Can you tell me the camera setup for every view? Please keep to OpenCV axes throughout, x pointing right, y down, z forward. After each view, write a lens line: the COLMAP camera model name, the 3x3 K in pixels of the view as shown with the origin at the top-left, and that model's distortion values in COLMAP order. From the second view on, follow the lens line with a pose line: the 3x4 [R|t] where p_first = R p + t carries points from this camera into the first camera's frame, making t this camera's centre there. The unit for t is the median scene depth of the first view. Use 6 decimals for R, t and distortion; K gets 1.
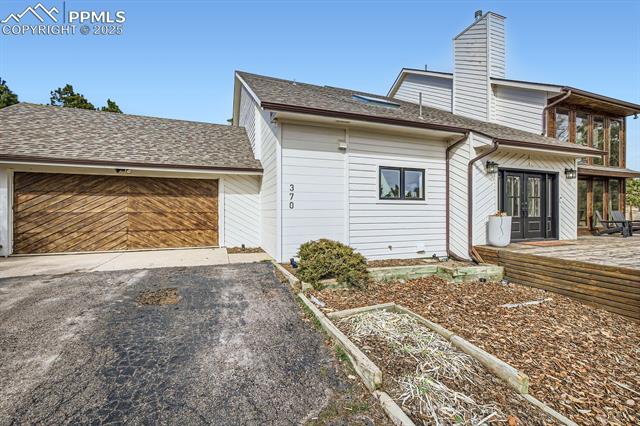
lens RADIAL K [[270.0, 0, 318.3], [0, 270.0, 210.8], [0, 0, 1]] dist [-0.001347, -0.000494]
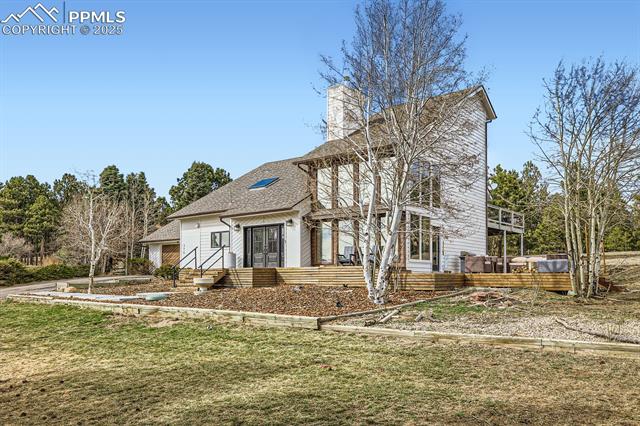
lens RADIAL K [[533.5, 0, 320.0], [0, 533.5, 213.0], [0, 0, 1]] dist [-0.000132, 0.000315]
pose [[0.517245, -0.107233, -0.849093, 3.963331], [0.005962, 0.992547, -0.121718, 0.184053], [0.855817, 0.057895, 0.514029, -0.397532]]
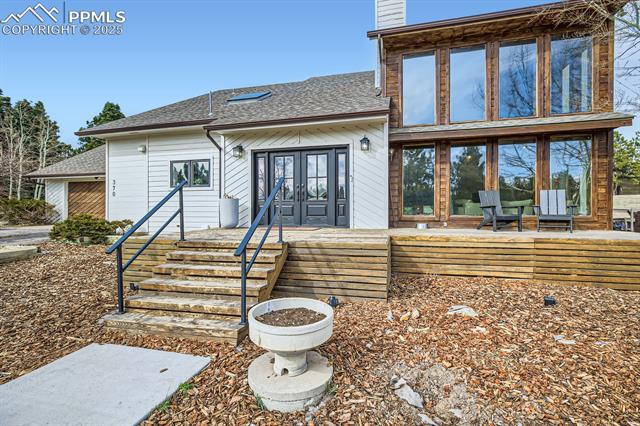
lens RADIAL K [[306.7, 0, 320.4], [0, 306.7, 200.6], [0, 0, 1]] dist [0.001569, 0.000054]
pose [[0.809322, -0.020479, -0.587008, 1.525830], [0.001439, 0.999458, -0.032885, 0.061399], [0.587363, 0.025770, 0.808913, 0.244247]]
